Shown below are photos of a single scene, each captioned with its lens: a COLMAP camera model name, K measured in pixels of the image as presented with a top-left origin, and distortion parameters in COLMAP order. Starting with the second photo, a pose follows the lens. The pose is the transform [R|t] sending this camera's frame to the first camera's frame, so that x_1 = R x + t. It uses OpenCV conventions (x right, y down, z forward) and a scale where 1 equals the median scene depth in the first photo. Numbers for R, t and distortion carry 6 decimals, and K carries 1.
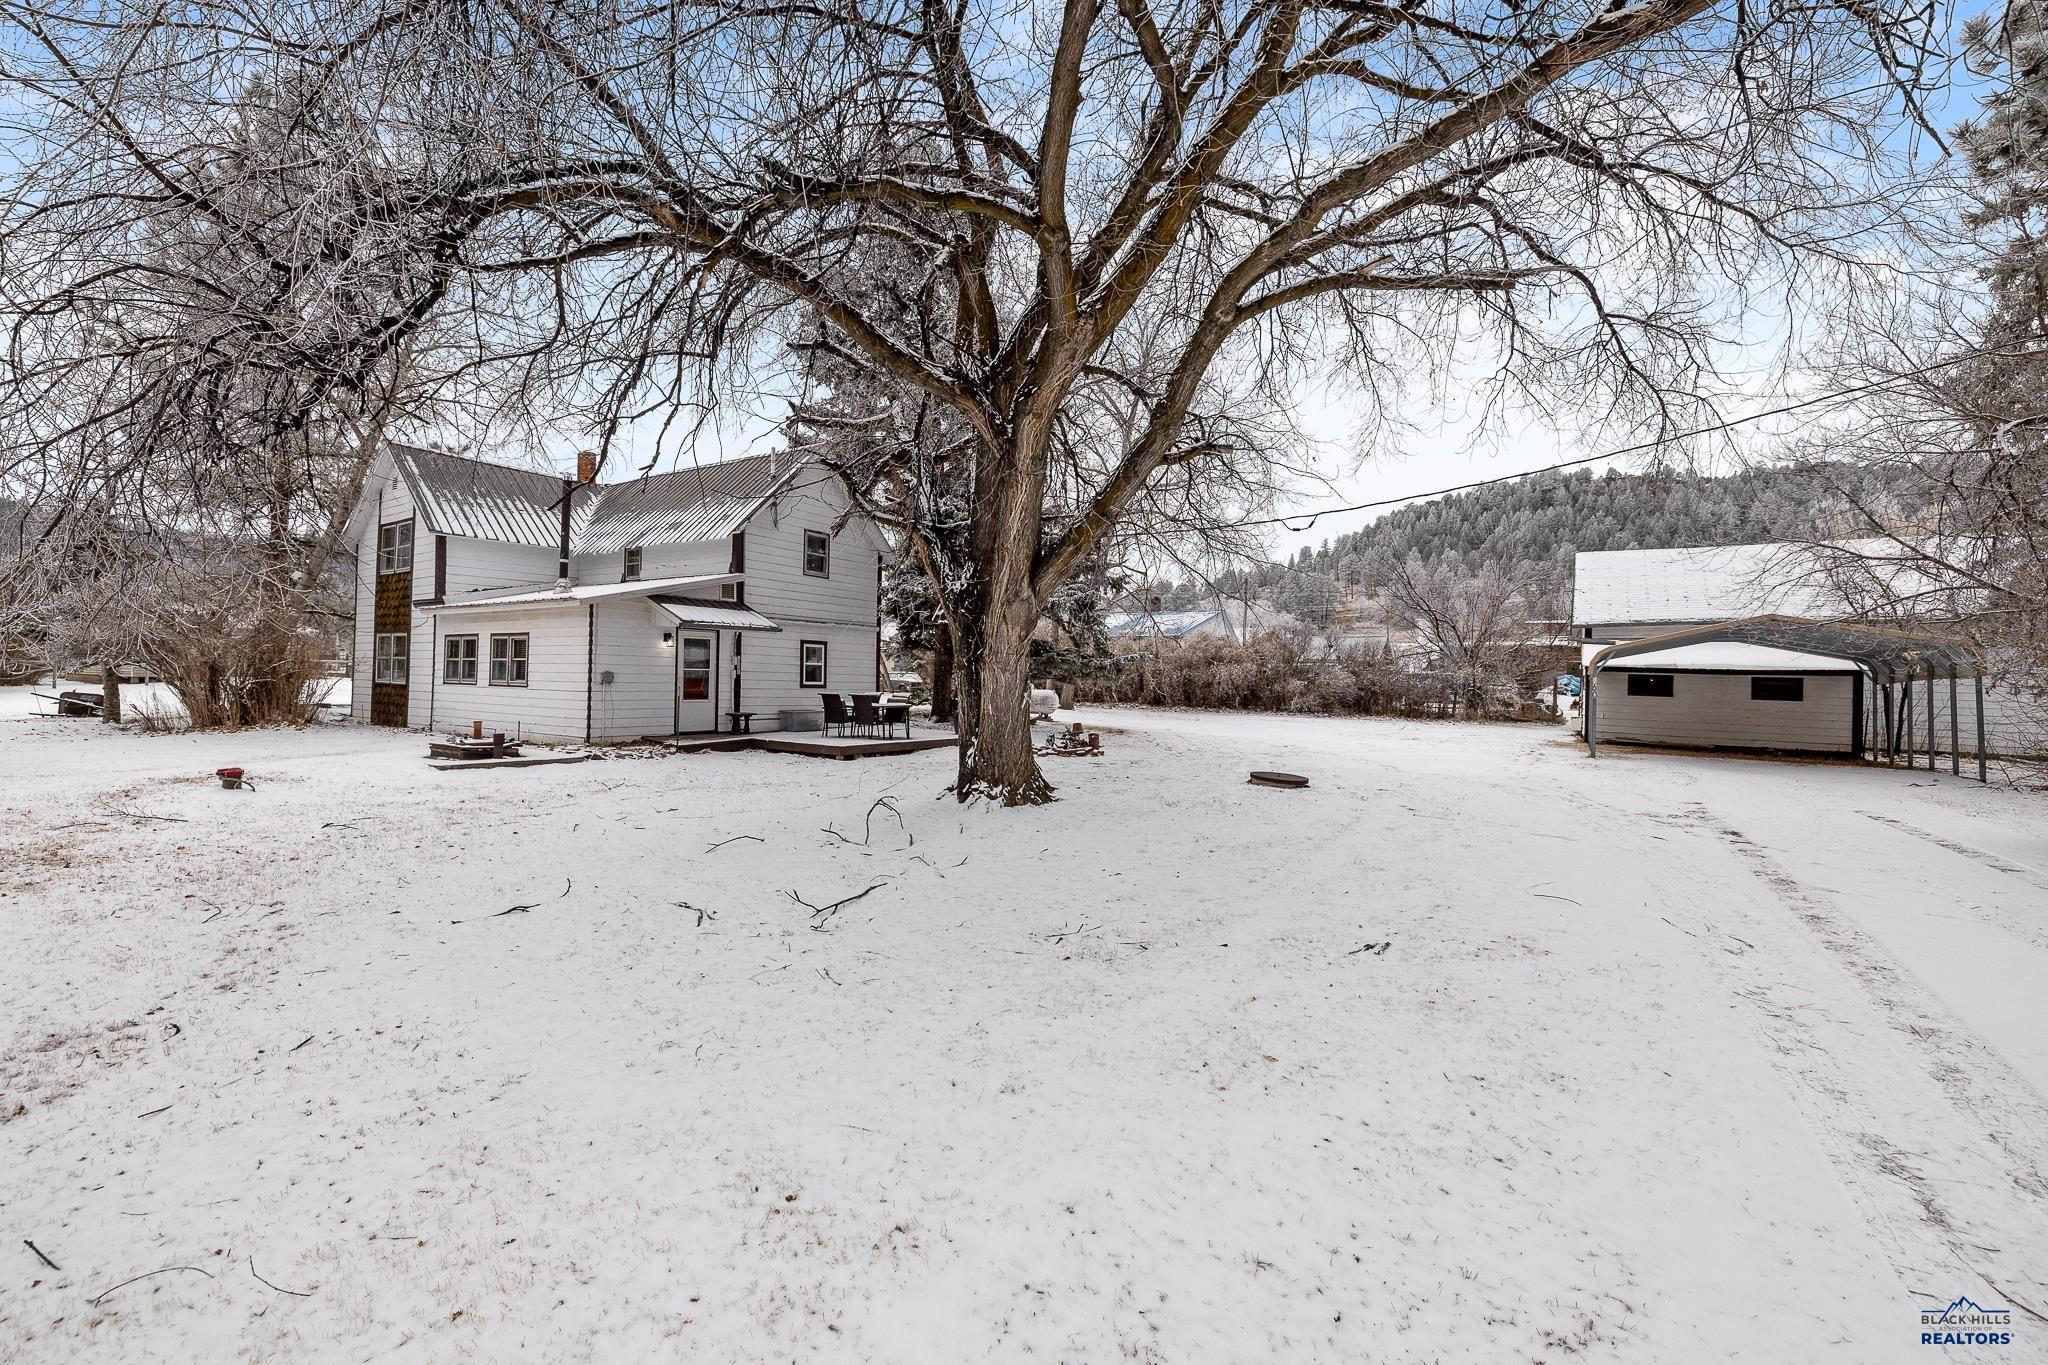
lens RADIAL K [[877.4, 0, 1044.9], [0, 877.4, 664.3], [0, 0, 1]] dist [-0.001743, -0.000312]
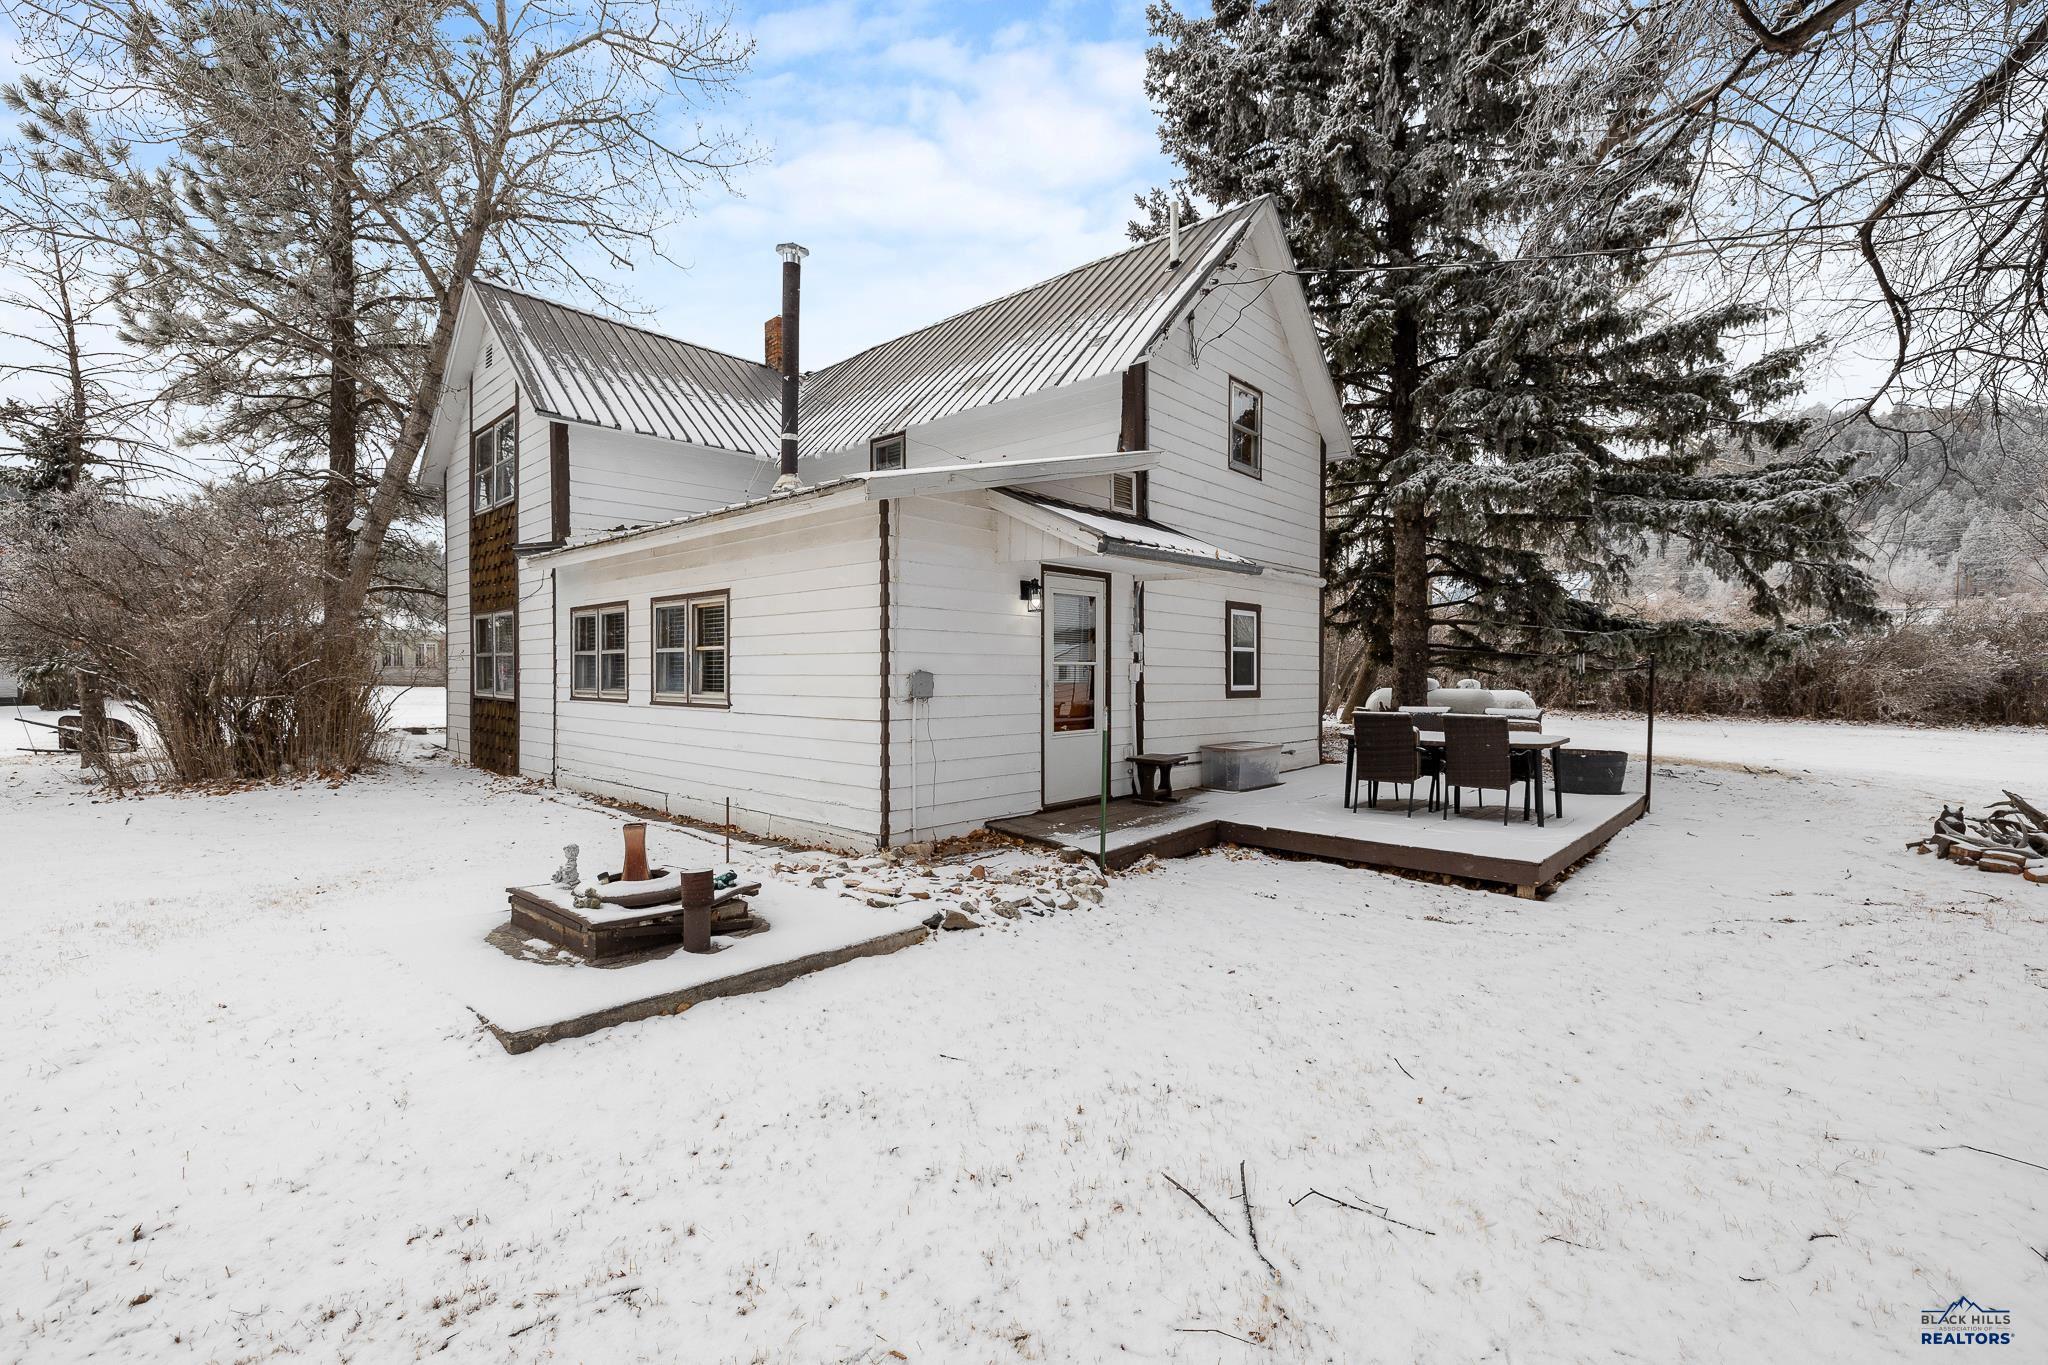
lens RADIAL K [[877.4, 0, 1008.5], [0, 877.4, 690.7], [0, 0, 1]] dist [-0.001743, -0.000312]
pose [[0.986298, -0.012158, -0.164523, -0.334580], [0.017923, 0.999275, 0.033601, 0.003771], [0.163995, -0.036089, 0.985801, 0.515866]]
